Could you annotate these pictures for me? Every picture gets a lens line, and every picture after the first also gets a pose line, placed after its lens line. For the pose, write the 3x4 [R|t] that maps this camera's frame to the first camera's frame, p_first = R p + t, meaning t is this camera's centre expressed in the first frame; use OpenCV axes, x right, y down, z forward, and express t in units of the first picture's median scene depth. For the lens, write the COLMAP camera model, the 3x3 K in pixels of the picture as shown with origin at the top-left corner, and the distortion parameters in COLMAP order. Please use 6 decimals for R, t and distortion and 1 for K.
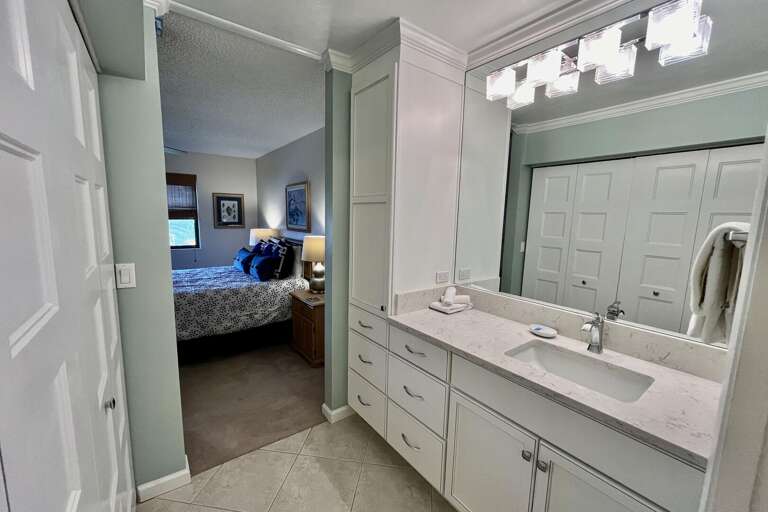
lens RADIAL K [[311.6, 0, 383.2], [0, 311.6, 257.1], [0, 0, 1]] dist [-0.002873, -0.000252]
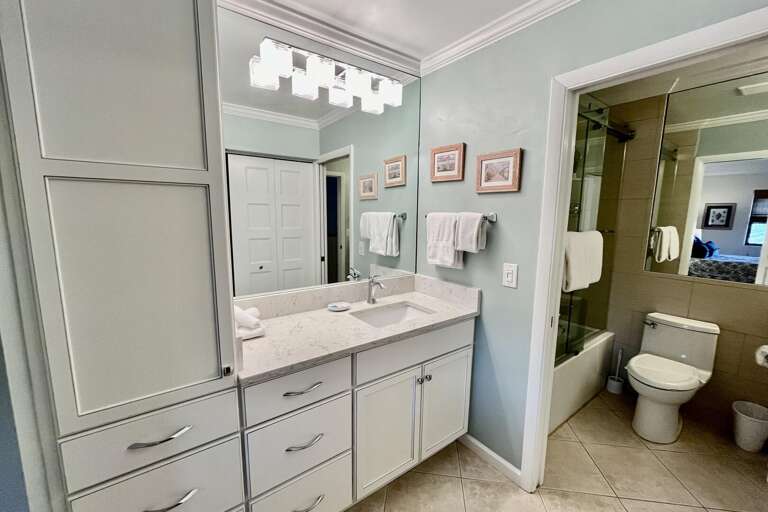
lens RADIAL K [[311.6, 0, 383.2], [0, 311.6, 257.1], [0, 0, 1]] dist [-0.002873, -0.000252]
pose [[0.004558, -0.162786, 0.986651, -0.627318], [0.118603, 0.979785, 0.161105, -0.118172], [-0.992931, 0.116285, 0.023773, 0.800373]]
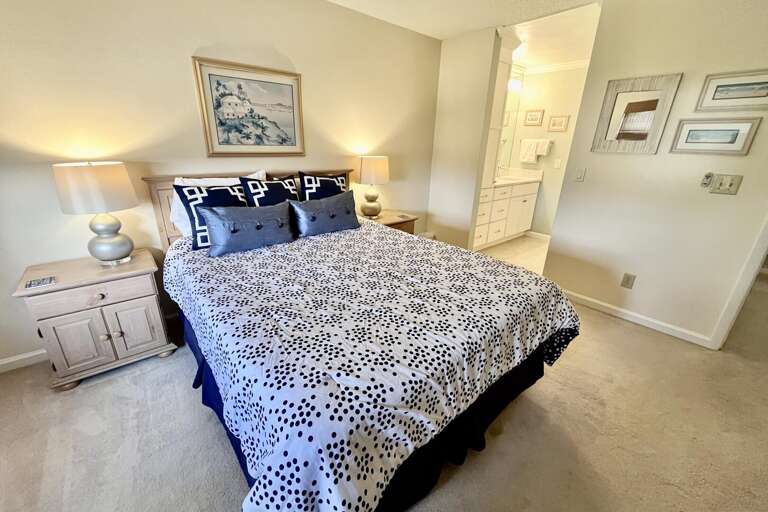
lens RADIAL K [[311.6, 0, 383.2], [0, 311.6, 257.1], [0, 0, 1]] dist [-0.002873, -0.000252]
pose [[-0.061098, -0.372941, 0.925841, -2.486458], [0.099079, 0.920727, 0.377419, -0.288683], [-0.993202, 0.114791, -0.019304, 2.162709]]
